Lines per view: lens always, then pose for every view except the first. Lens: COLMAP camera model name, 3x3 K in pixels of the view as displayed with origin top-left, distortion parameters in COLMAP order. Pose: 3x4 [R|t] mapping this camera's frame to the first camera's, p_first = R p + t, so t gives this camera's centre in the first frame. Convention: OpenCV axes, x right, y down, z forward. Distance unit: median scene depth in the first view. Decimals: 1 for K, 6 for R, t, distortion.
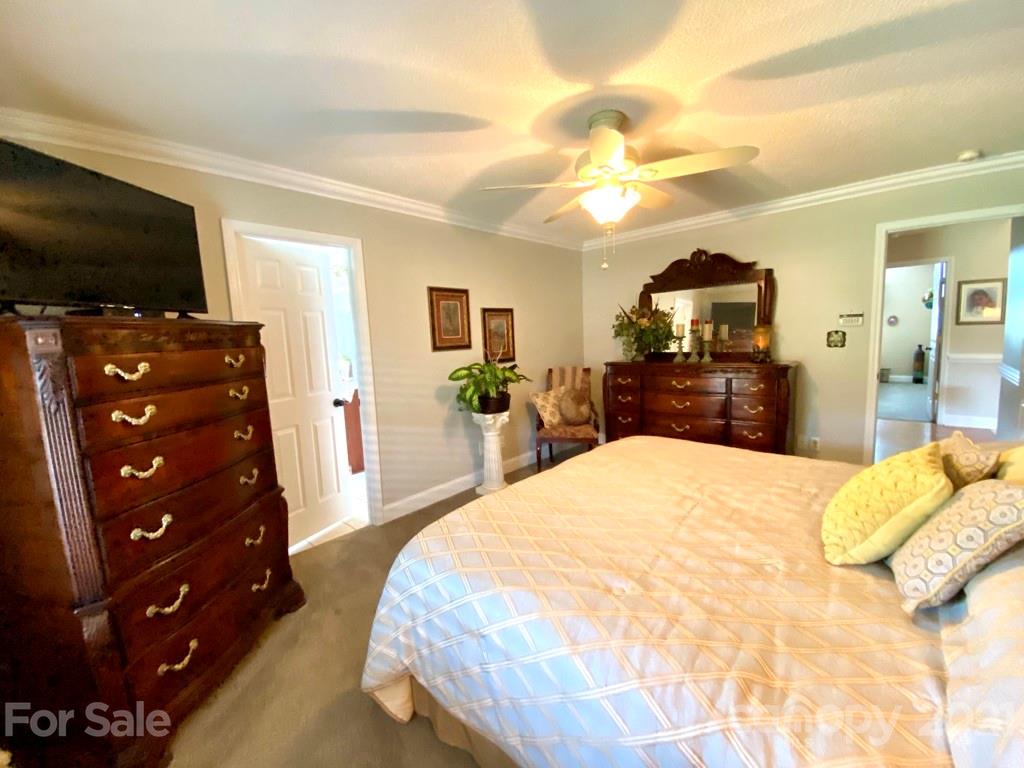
lens RADIAL K [[417.2, 0, 513.4], [0, 417.2, 382.7], [0, 0, 1]] dist [0.041974, -0.028941]
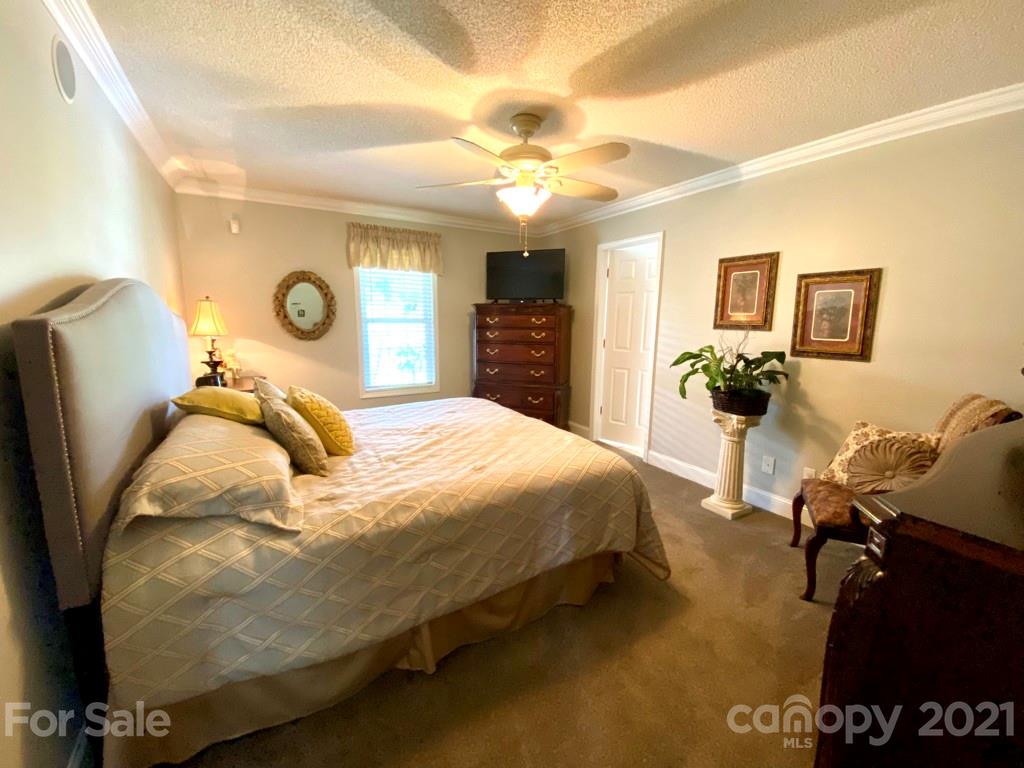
lens RADIAL K [[417.2, 0, 513.4], [0, 417.2, 382.7], [0, 0, 1]] dist [0.041974, -0.028941]
pose [[-0.306823, 0.184141, -0.933784, 1.129156], [-0.106273, 0.968342, 0.225875, -0.163315], [0.945815, 0.168539, -0.277540, 1.120992]]
